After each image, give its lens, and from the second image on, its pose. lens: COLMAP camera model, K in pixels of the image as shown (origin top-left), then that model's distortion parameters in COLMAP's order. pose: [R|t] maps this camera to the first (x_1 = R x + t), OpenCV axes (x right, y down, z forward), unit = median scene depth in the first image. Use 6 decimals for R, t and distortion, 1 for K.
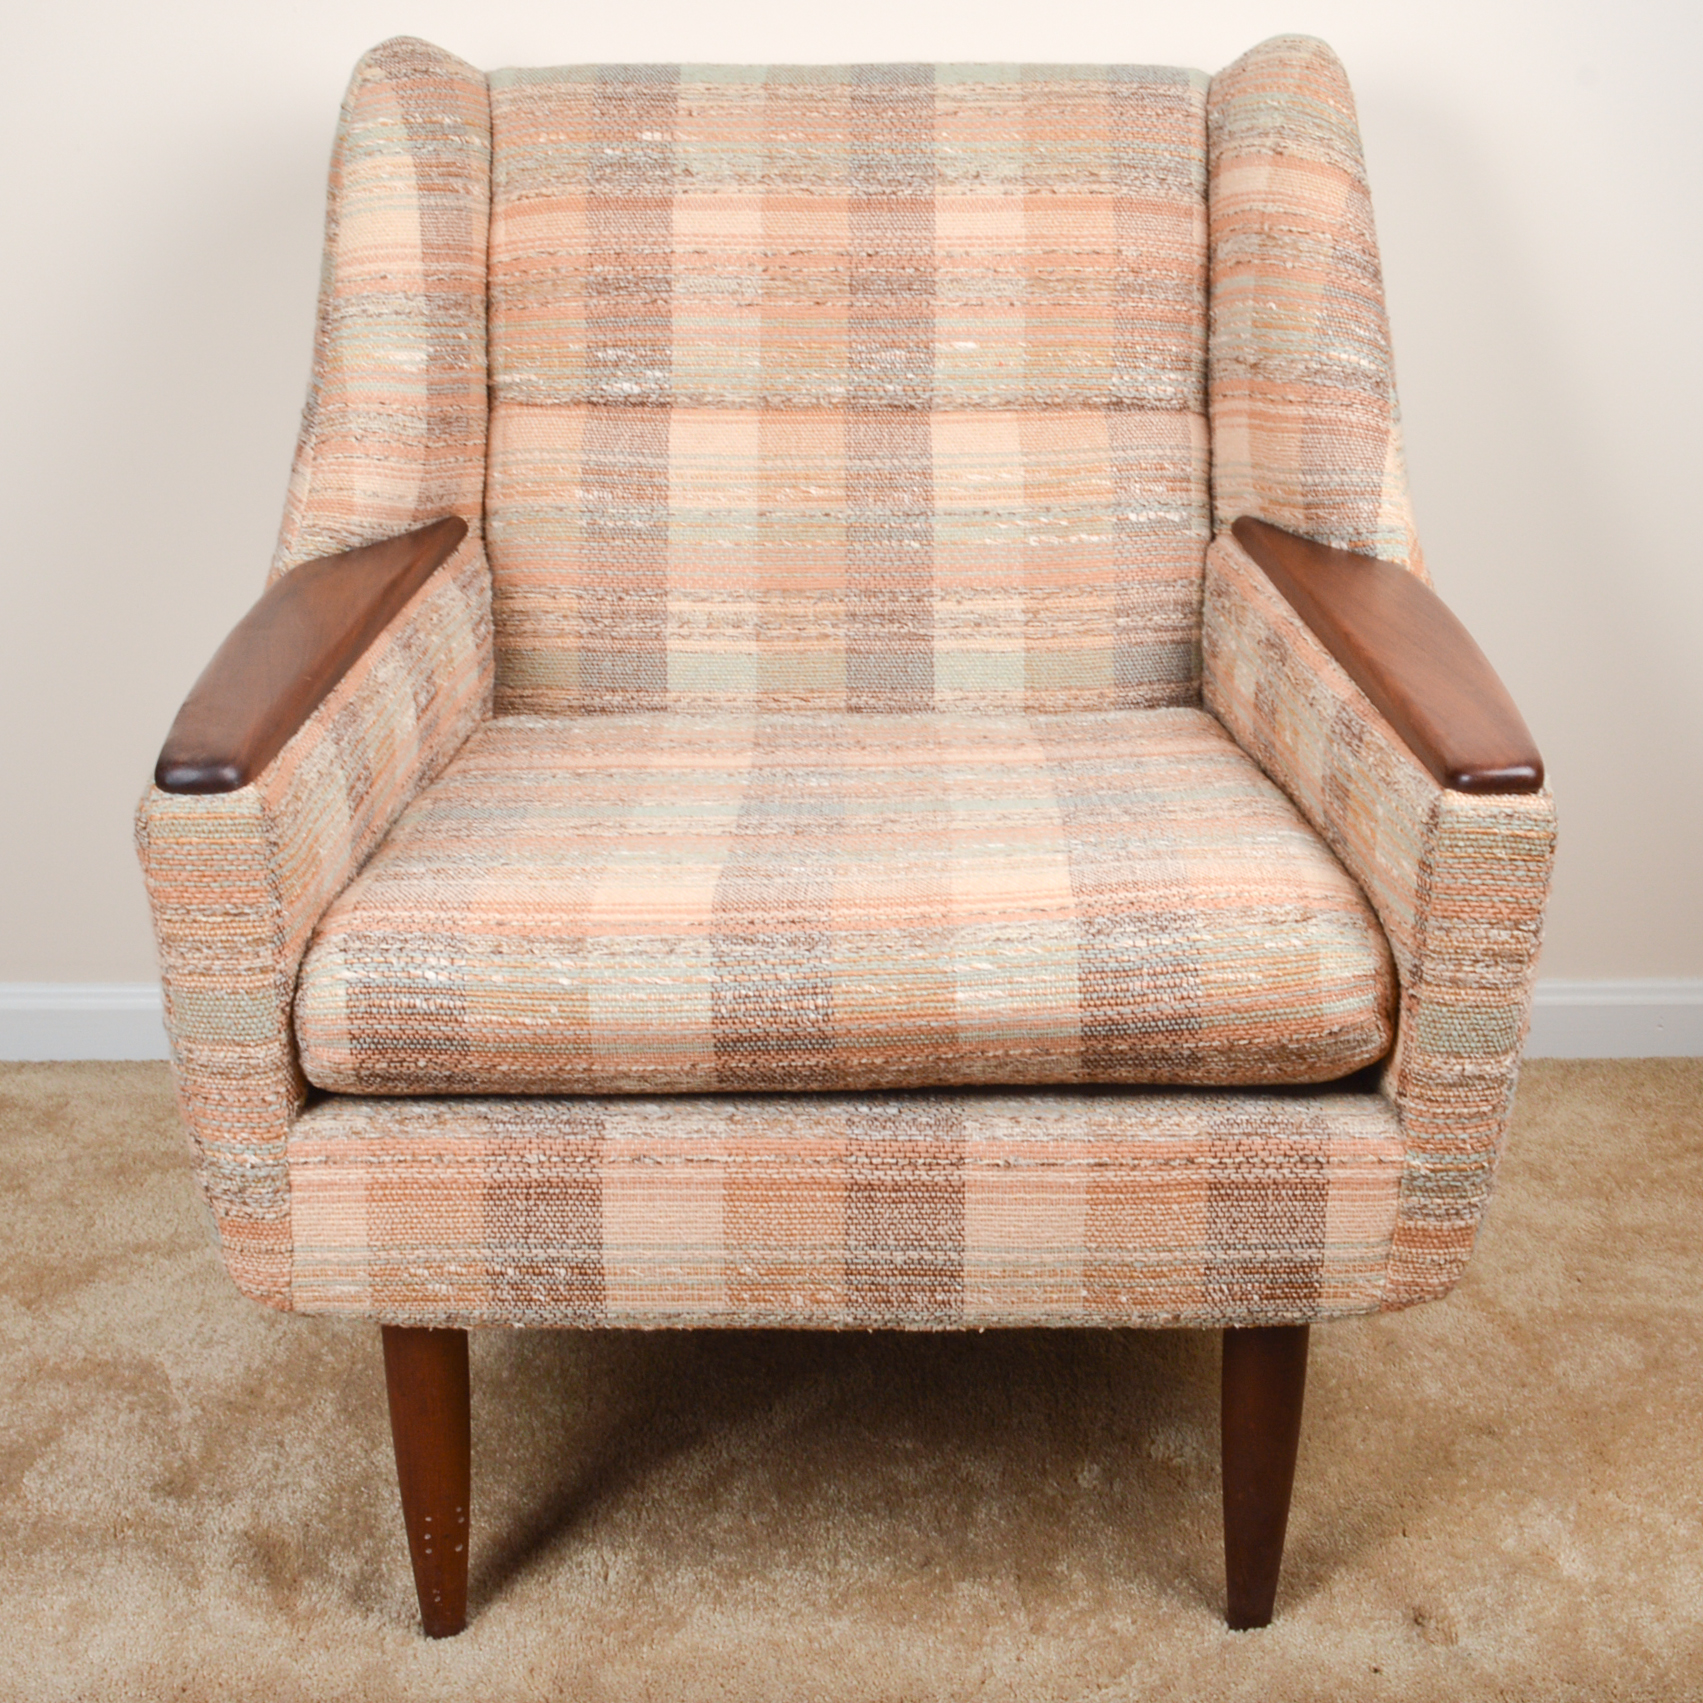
lens RADIAL K [[2672.9, 0, 853.5], [0, 2672.9, 787.5], [0, 0, 1]] dist [-0.058082, -0.102698]
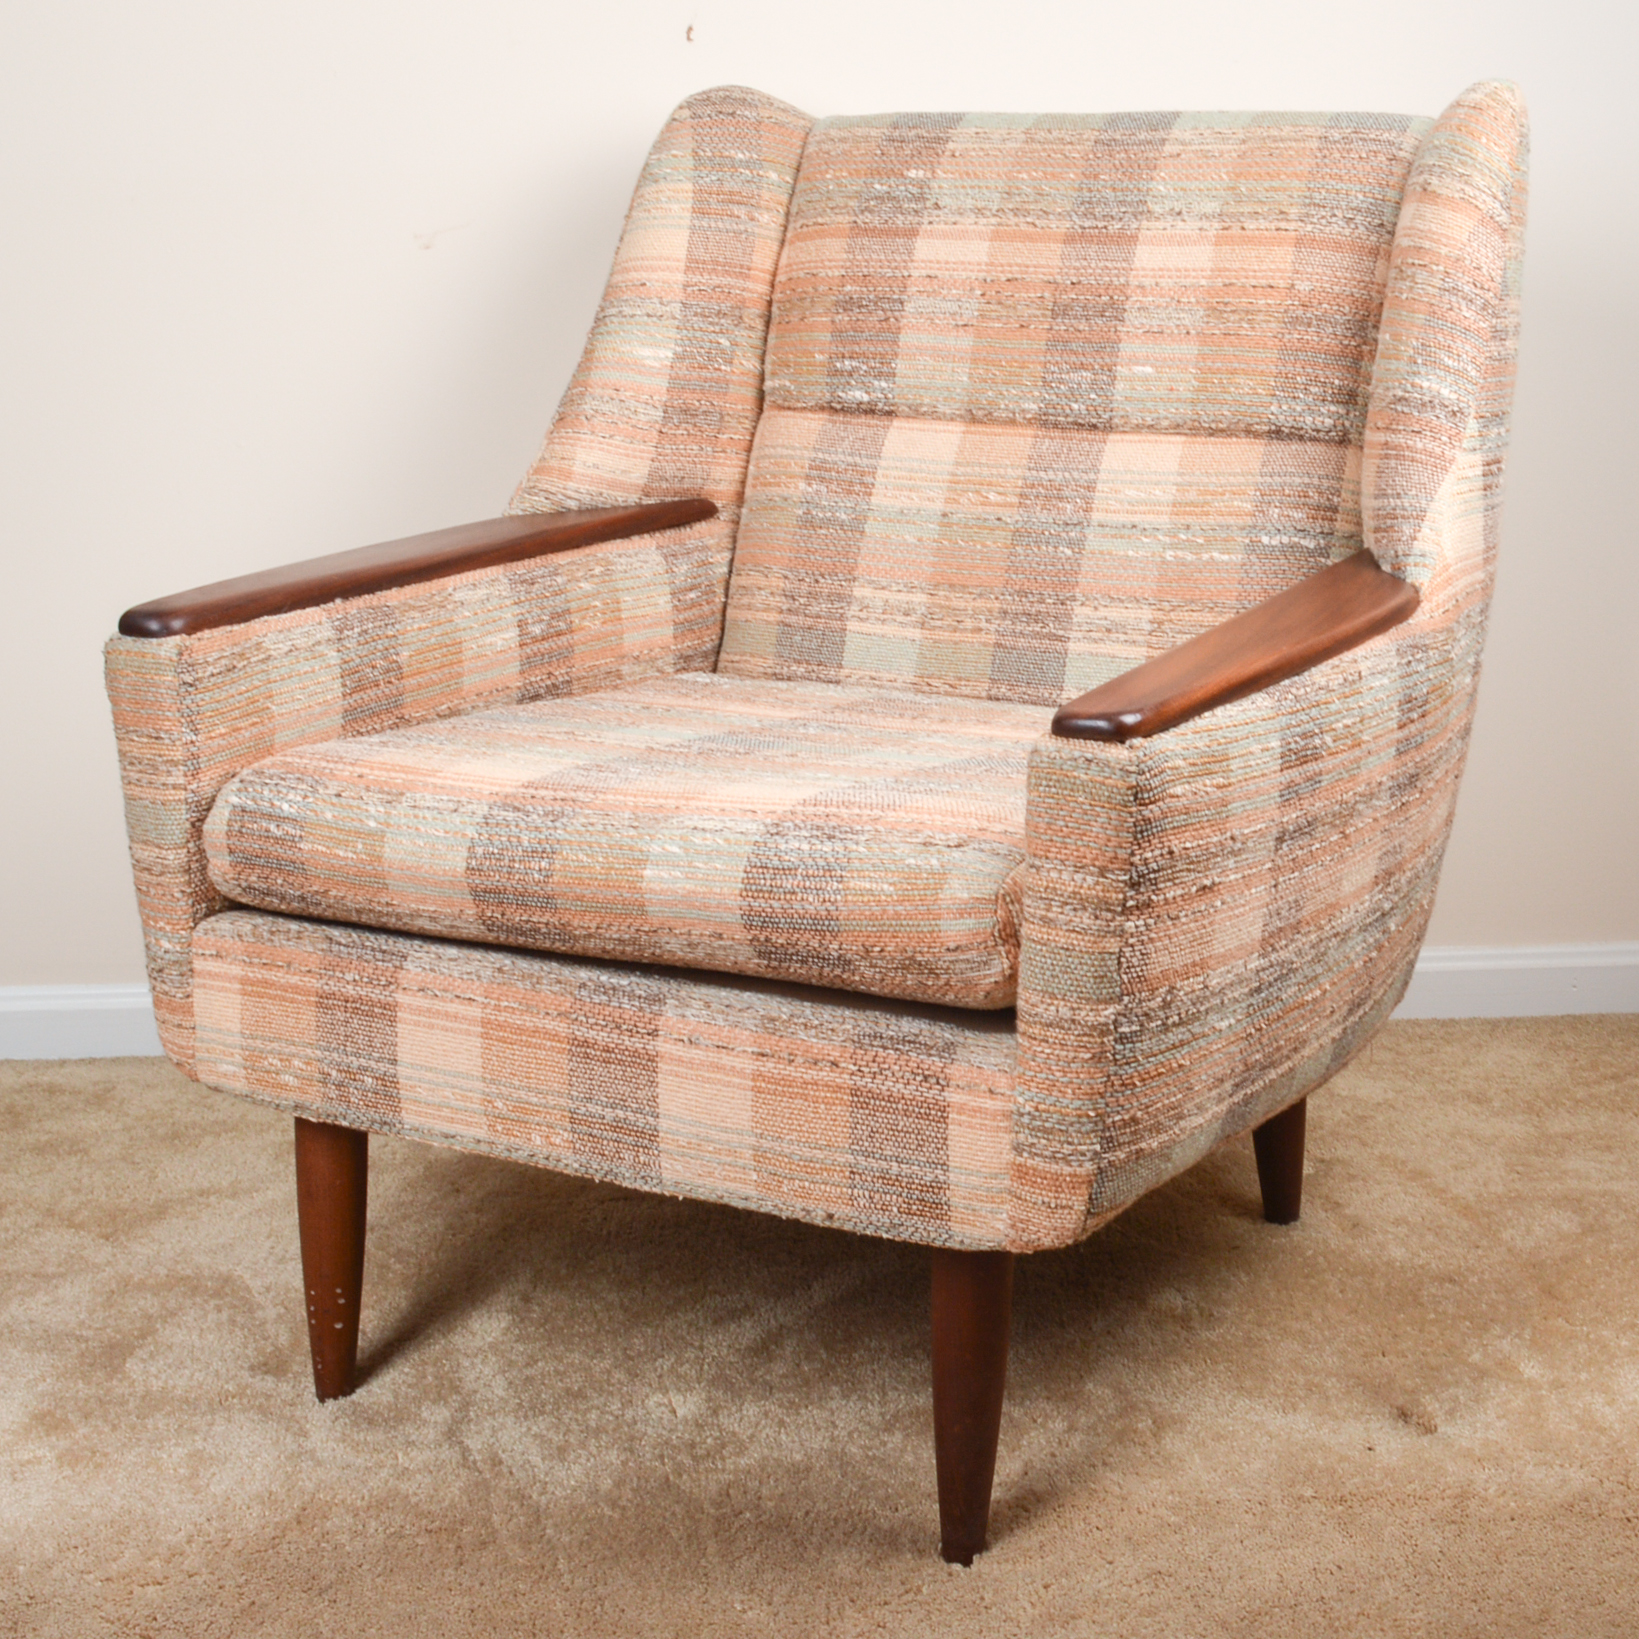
lens RADIAL K [[2670.2, 0, 959.8], [0, 2670.2, 782.1], [0, 0, 1]] dist [-0.057196, -0.087487]
pose [[0.893269, 0.106735, -0.436668, 0.520920], [-0.136294, 0.989984, -0.036826, 0.050656], [0.428363, 0.092411, 0.898869, 0.042910]]
